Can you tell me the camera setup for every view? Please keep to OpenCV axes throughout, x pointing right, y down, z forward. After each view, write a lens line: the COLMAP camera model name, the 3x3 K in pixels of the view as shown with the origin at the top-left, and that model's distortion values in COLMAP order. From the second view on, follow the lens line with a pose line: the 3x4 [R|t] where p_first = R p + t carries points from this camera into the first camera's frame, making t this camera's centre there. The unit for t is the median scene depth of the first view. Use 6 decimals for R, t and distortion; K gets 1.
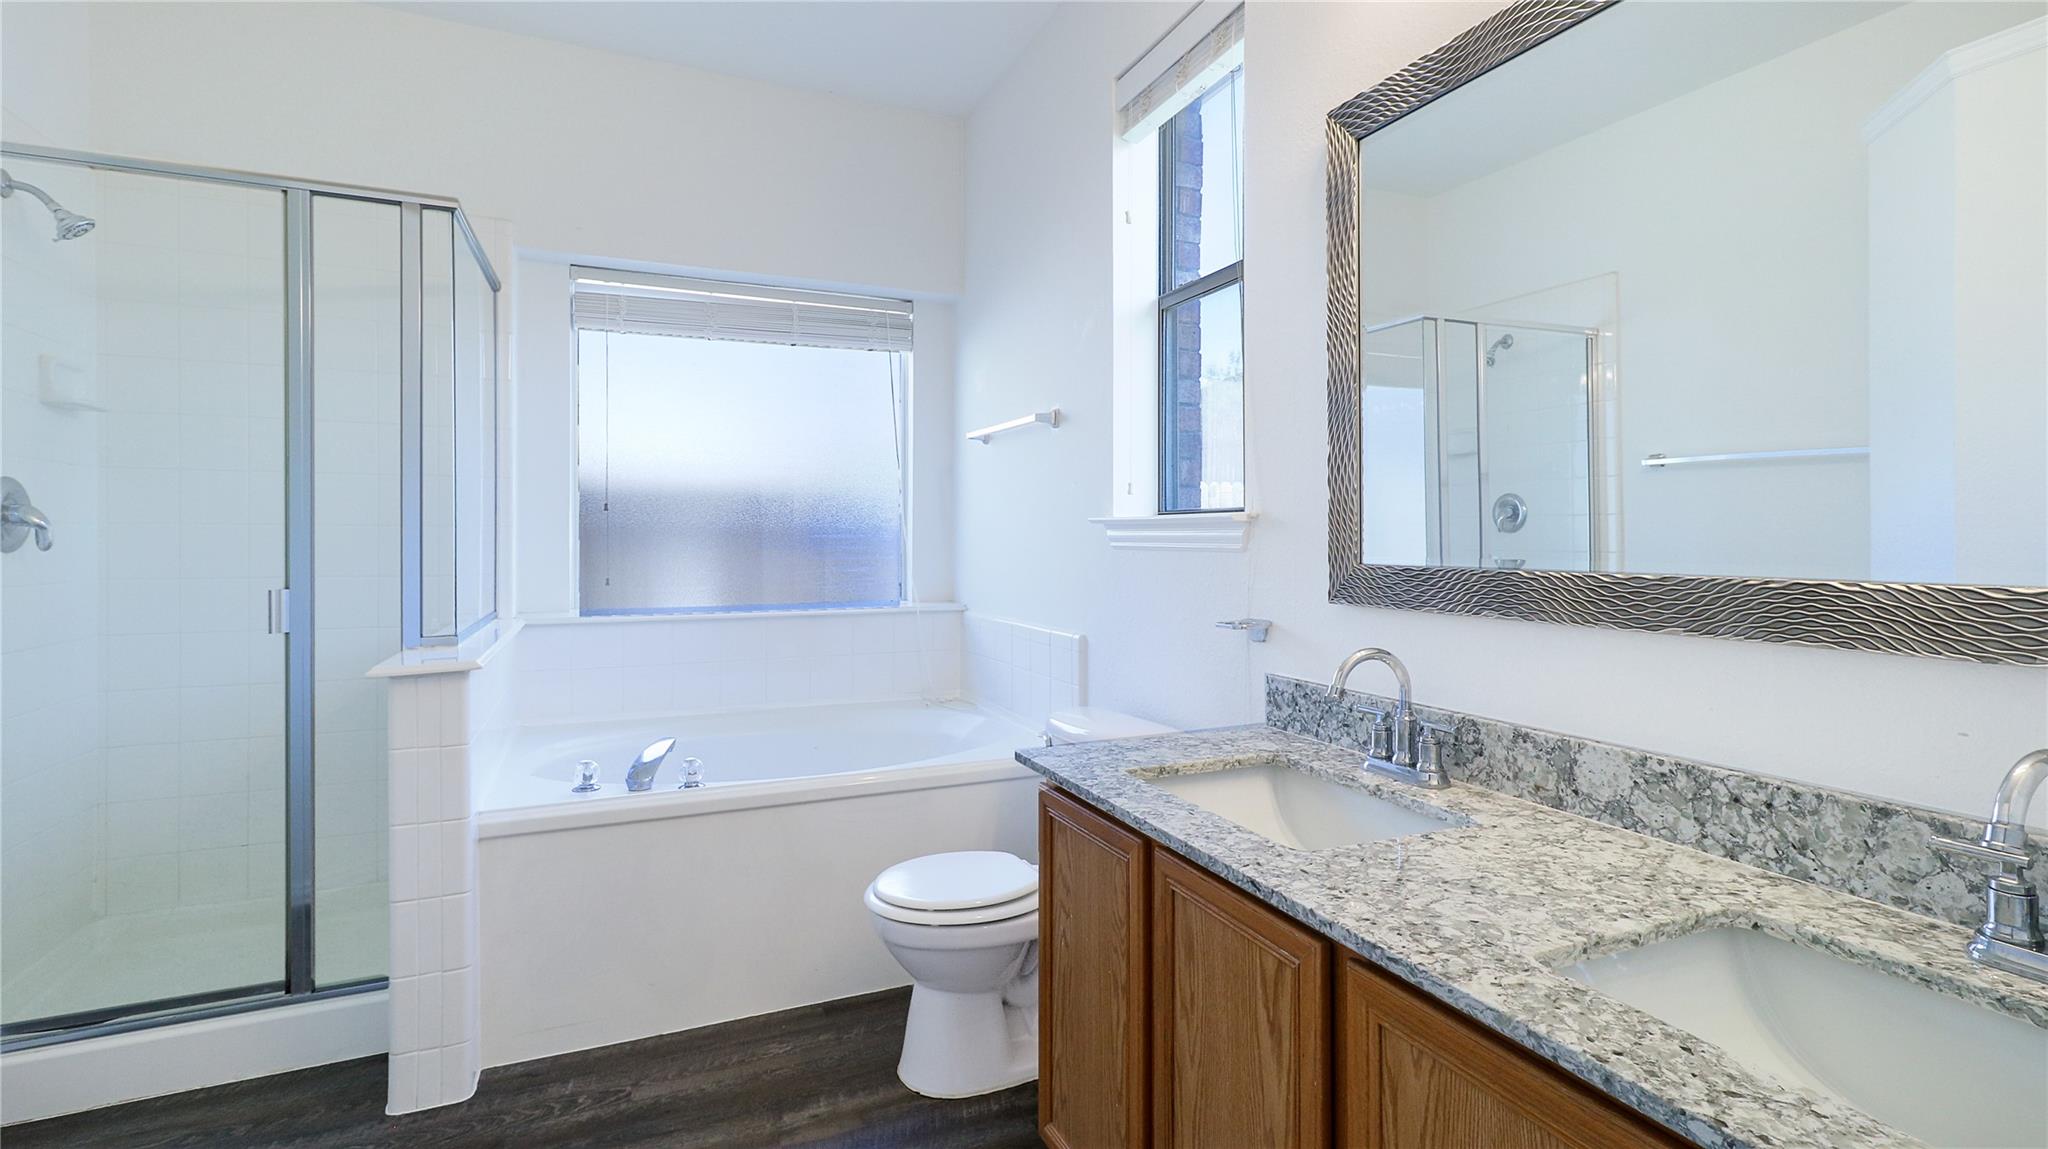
lens RADIAL K [[986.2, 0, 1033.1], [0, 986.2, 541.8], [0, 0, 1]] dist [0.012762, 0.001975]
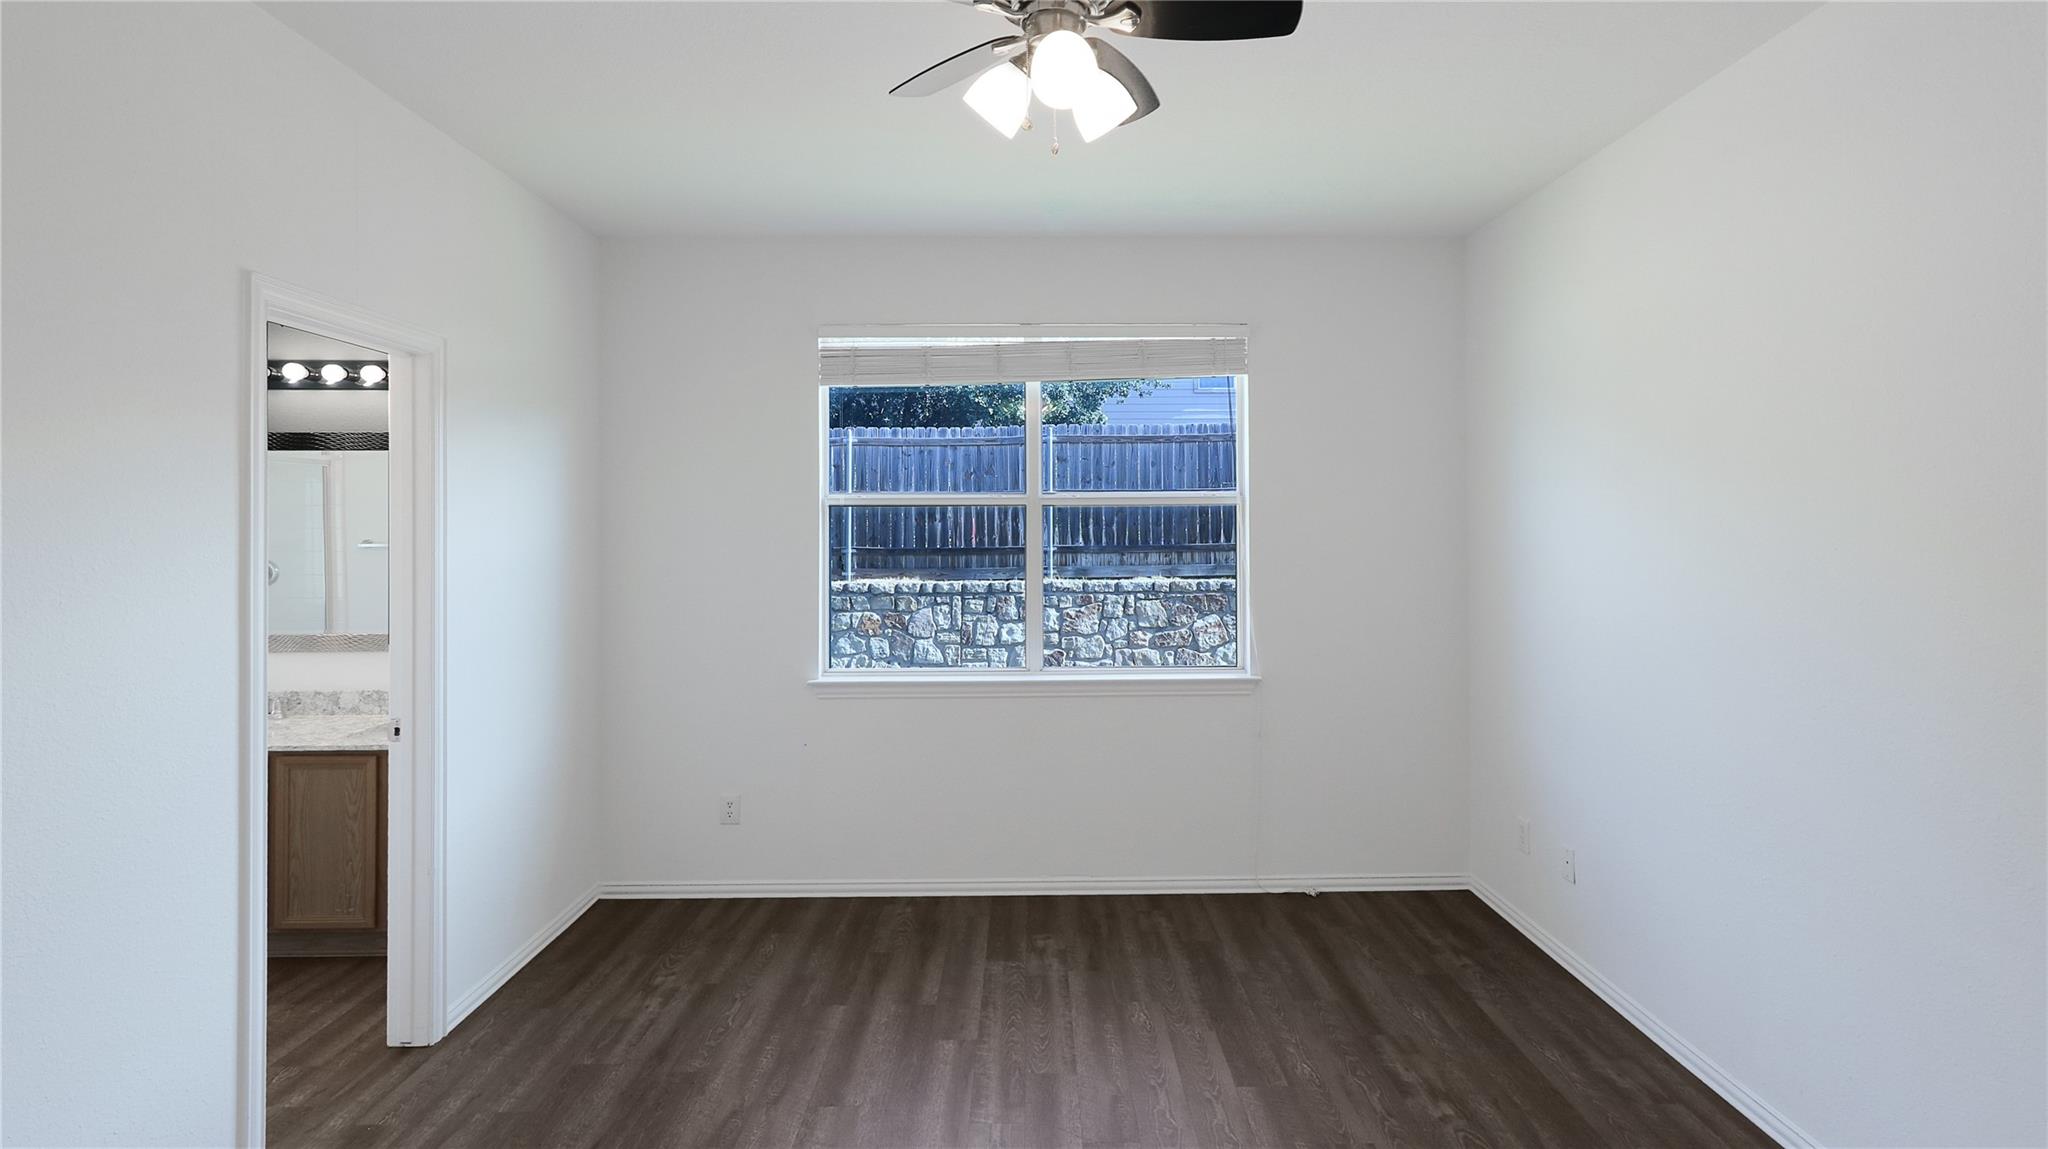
lens RADIAL K [[986.2, 0, 1033.1], [0, 986.2, 541.8], [0, 0, 1]] dist [0.012762, 0.001975]
pose [[0.407953, -0.007924, 0.912968, -1.305194], [0.007024, 0.999960, 0.005540, -0.245607], [-0.912976, 0.004152, 0.407993, -2.095749]]
